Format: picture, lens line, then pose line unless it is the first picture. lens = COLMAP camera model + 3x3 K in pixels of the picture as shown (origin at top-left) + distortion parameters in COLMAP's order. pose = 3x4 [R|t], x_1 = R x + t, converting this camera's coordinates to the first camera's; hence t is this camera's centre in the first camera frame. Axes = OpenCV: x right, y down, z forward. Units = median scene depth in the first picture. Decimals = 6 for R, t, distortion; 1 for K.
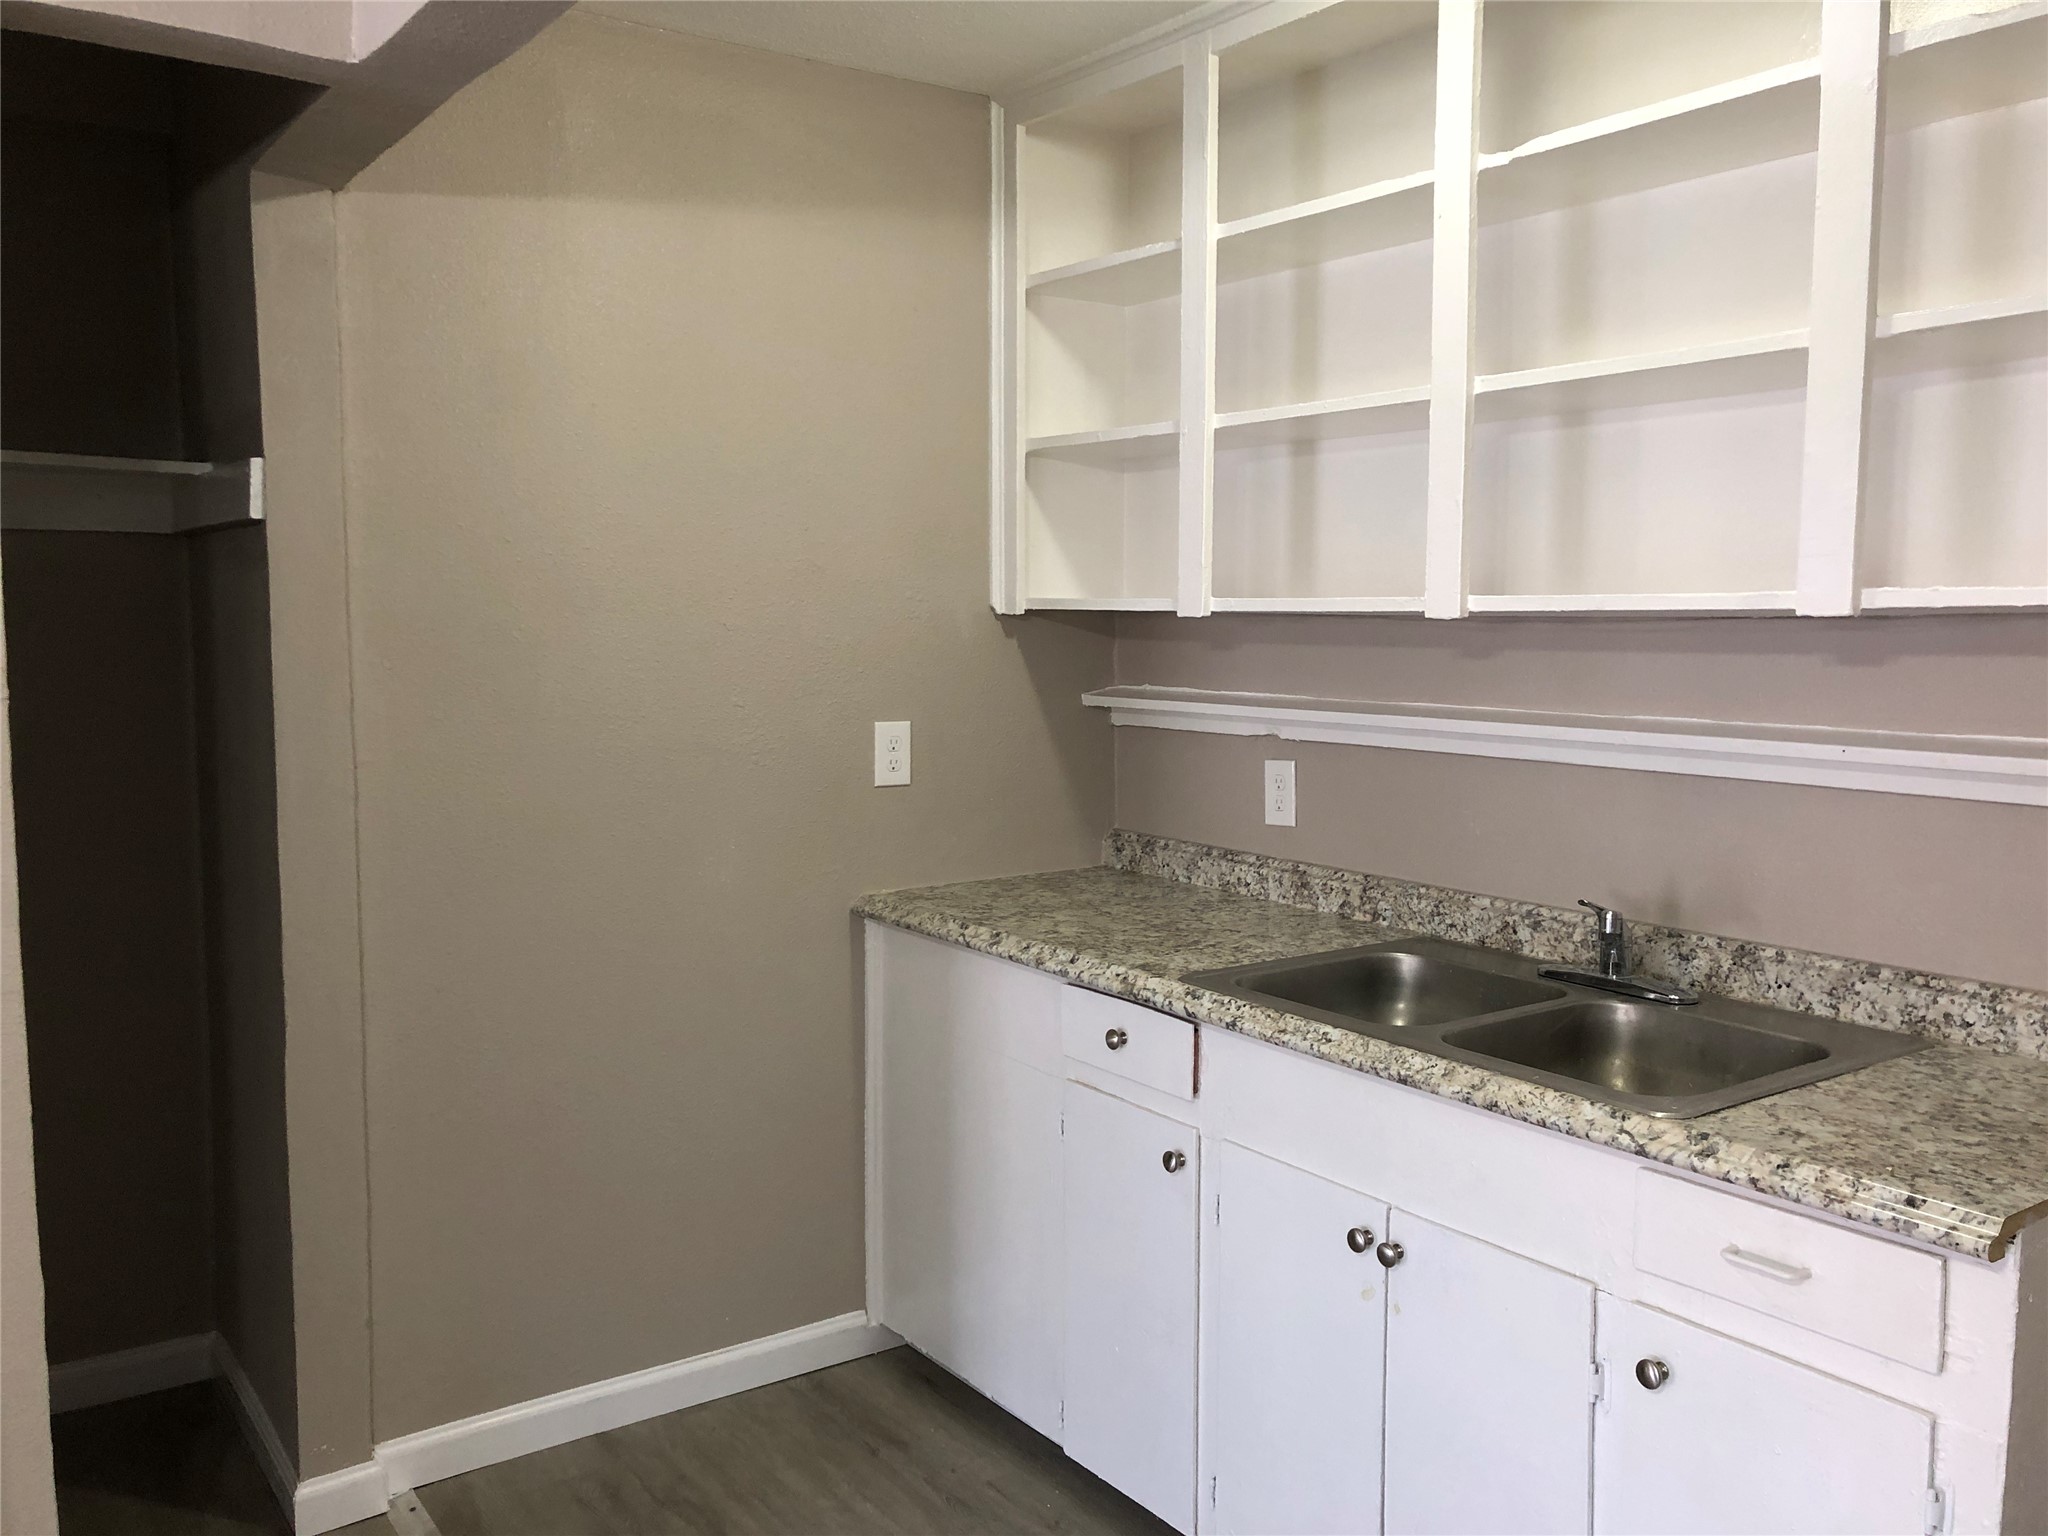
lens RADIAL K [[1669.8, 0, 1021.6], [0, 1669.8, 763.9], [0, 0, 1]] dist [0.017114, -0.019462]
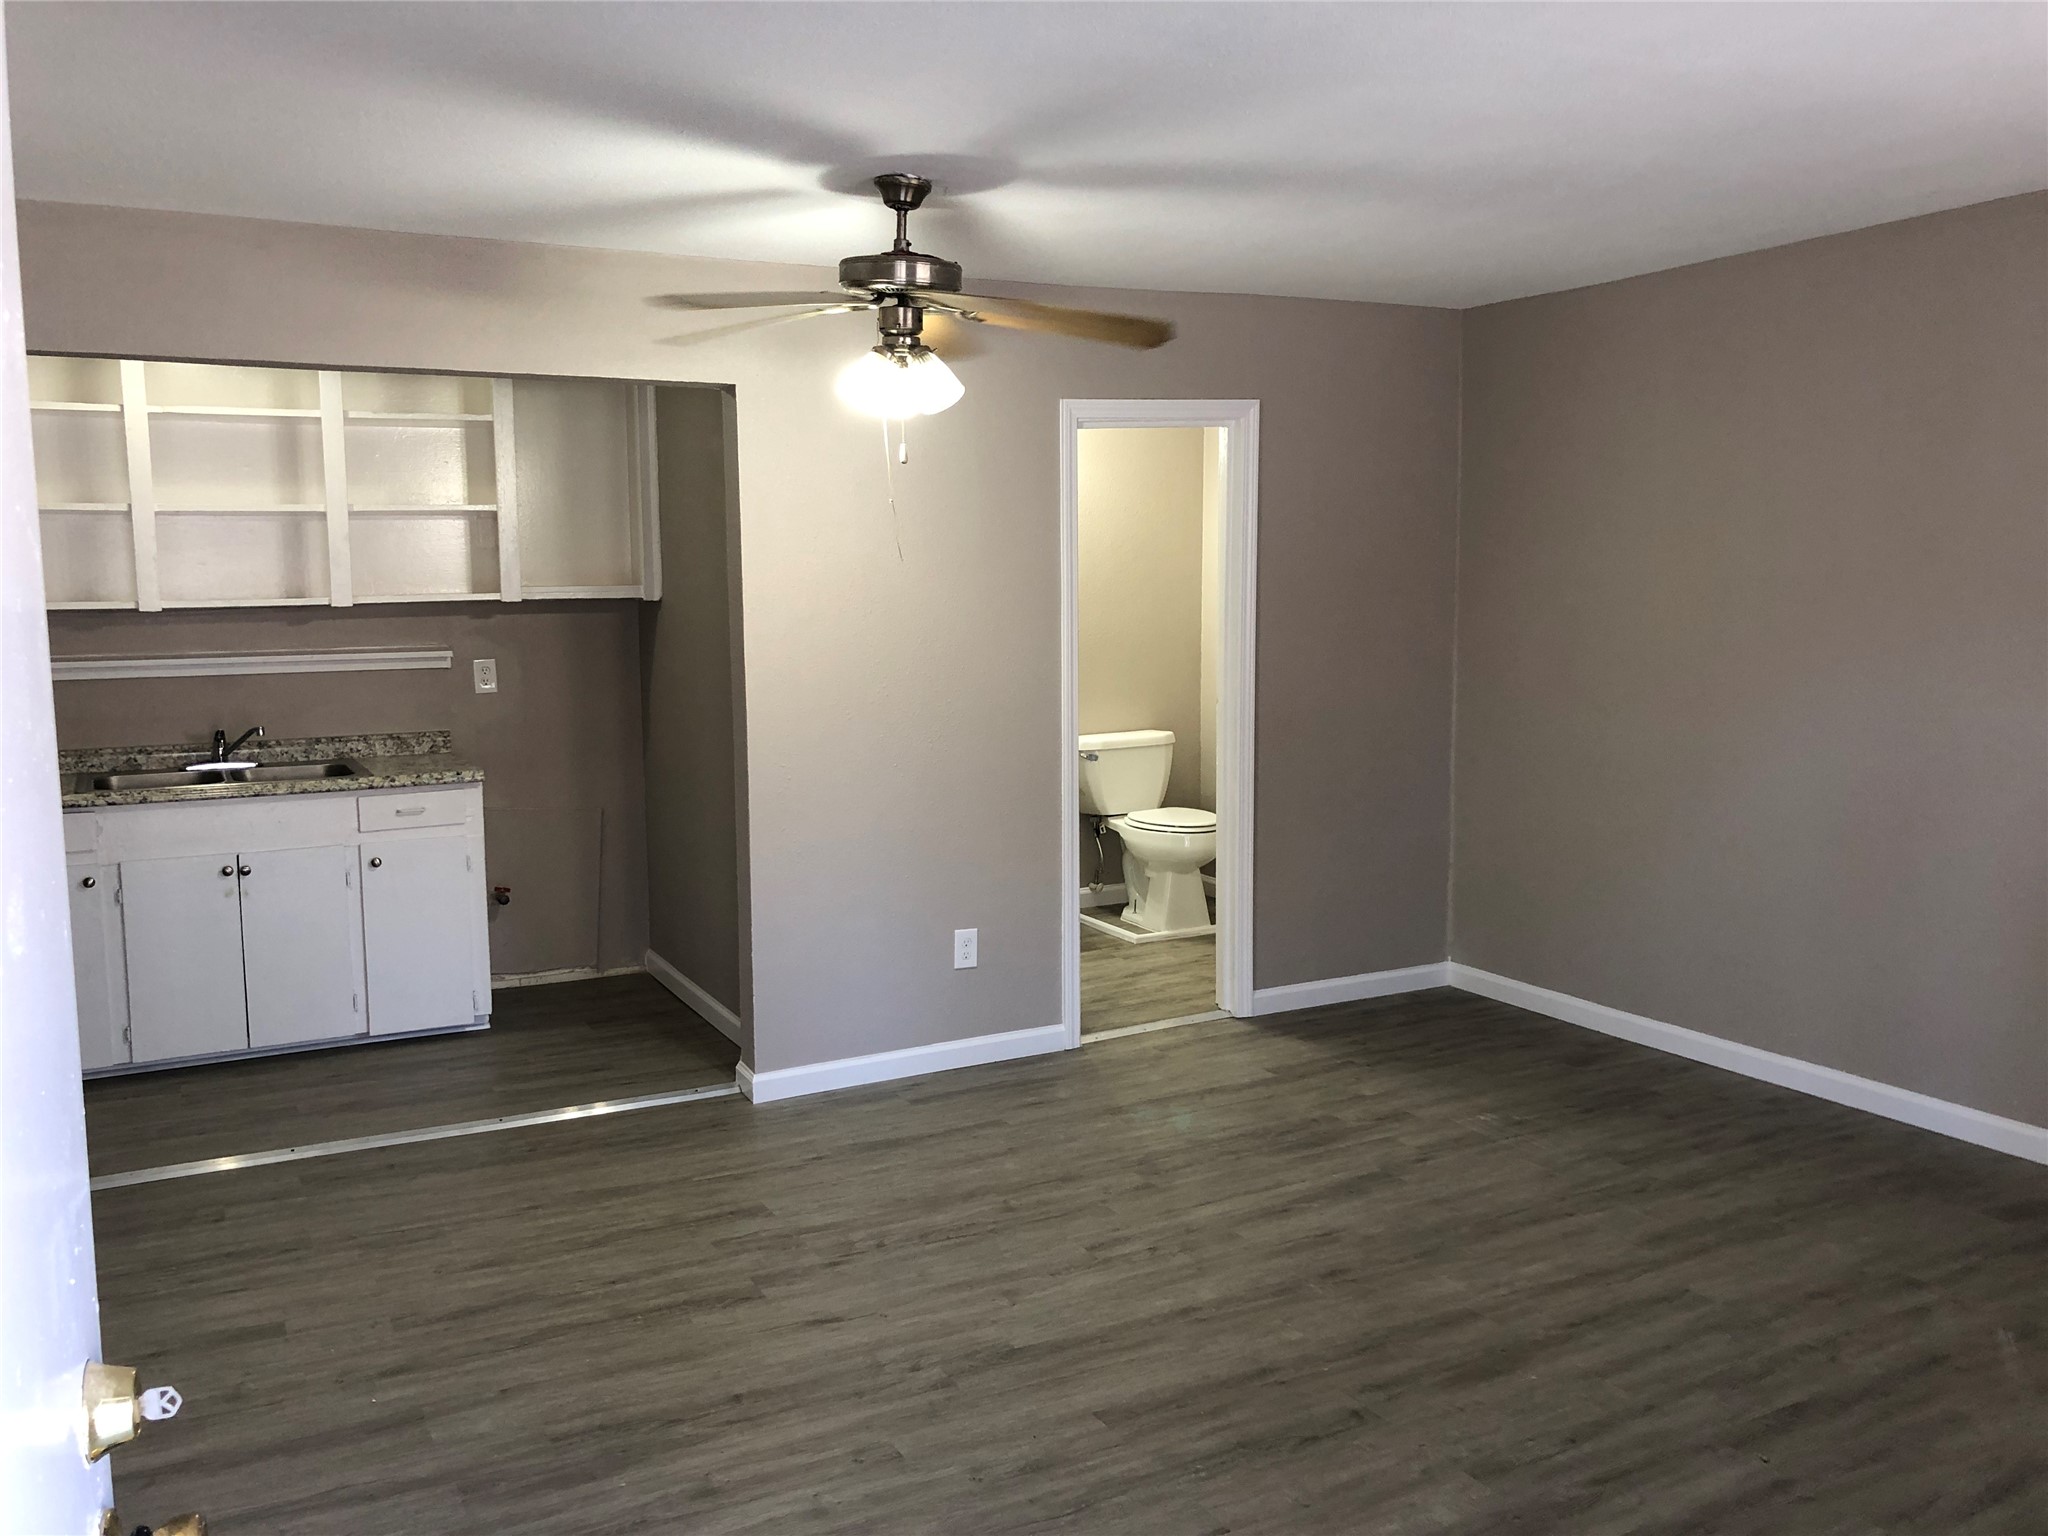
lens RADIAL K [[1669.8, 0, 1022.2], [0, 1669.8, 772.7], [0, 0, 1]] dist [0.017114, -0.019462]
pose [[0.133764, -0.124379, 0.983177, -1.981353], [0.097344, 0.988944, 0.111864, -0.012977], [-0.986221, 0.080743, 0.144392, -0.480040]]
